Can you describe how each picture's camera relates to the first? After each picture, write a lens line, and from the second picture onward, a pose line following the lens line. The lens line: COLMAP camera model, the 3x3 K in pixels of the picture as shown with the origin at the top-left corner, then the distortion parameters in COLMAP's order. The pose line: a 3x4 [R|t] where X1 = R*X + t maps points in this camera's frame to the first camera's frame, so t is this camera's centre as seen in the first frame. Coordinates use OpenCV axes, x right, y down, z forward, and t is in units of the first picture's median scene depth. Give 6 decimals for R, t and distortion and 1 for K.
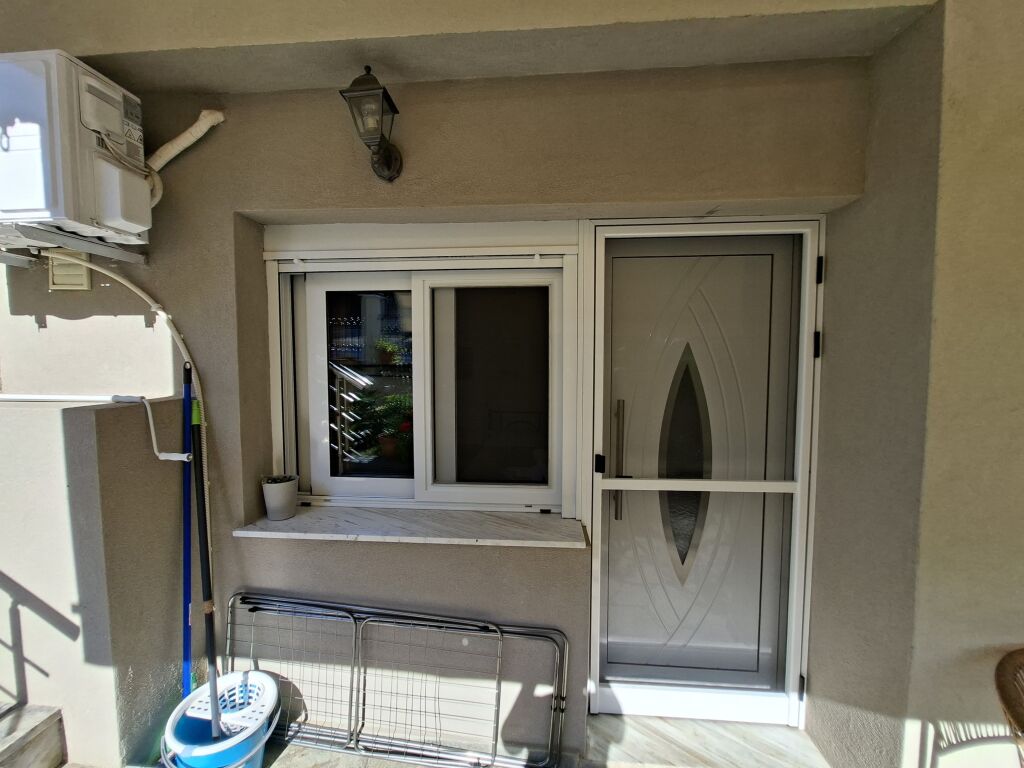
lens RADIAL K [[420.8, 0, 512.0], [0, 420.8, 384.0], [0, 0, 1]] dist [-0.002110, -0.000104]
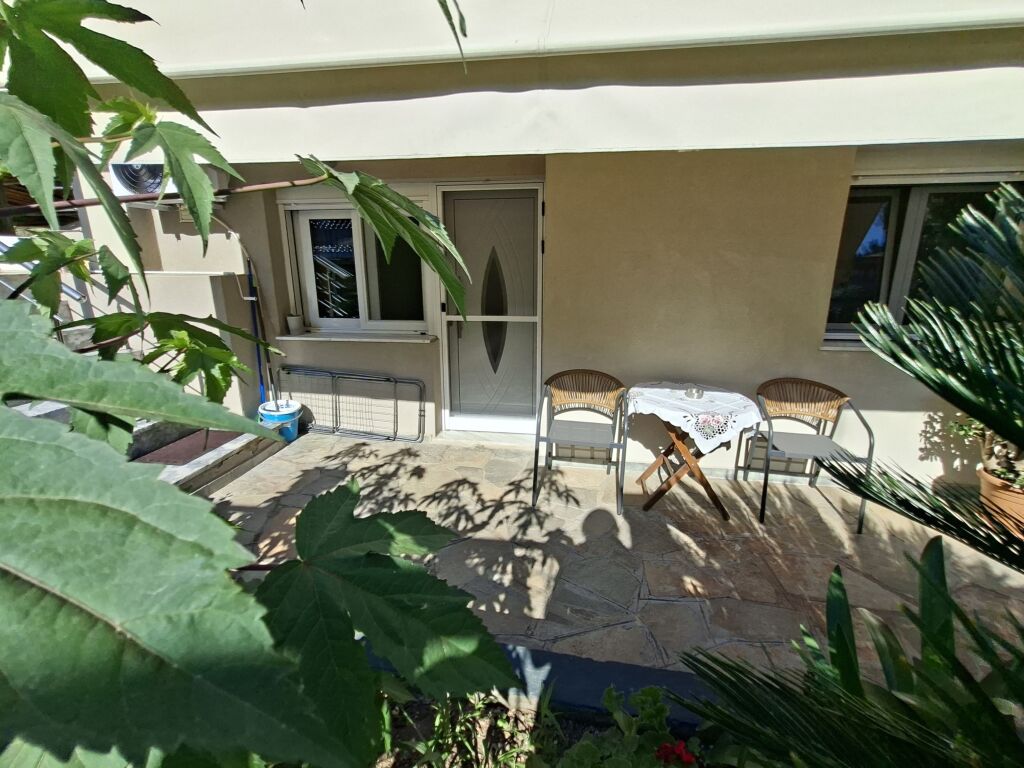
lens RADIAL K [[482.0, 0, 512.0], [0, 482.0, 384.0], [0, 0, 1]] dist [-0.001507, -0.000090]
pose [[0.996405, 0.015613, -0.083264, 0.755719], [0.000986, 0.980667, 0.195683, 0.097523], [0.084709, -0.195061, 0.977126, -1.360585]]
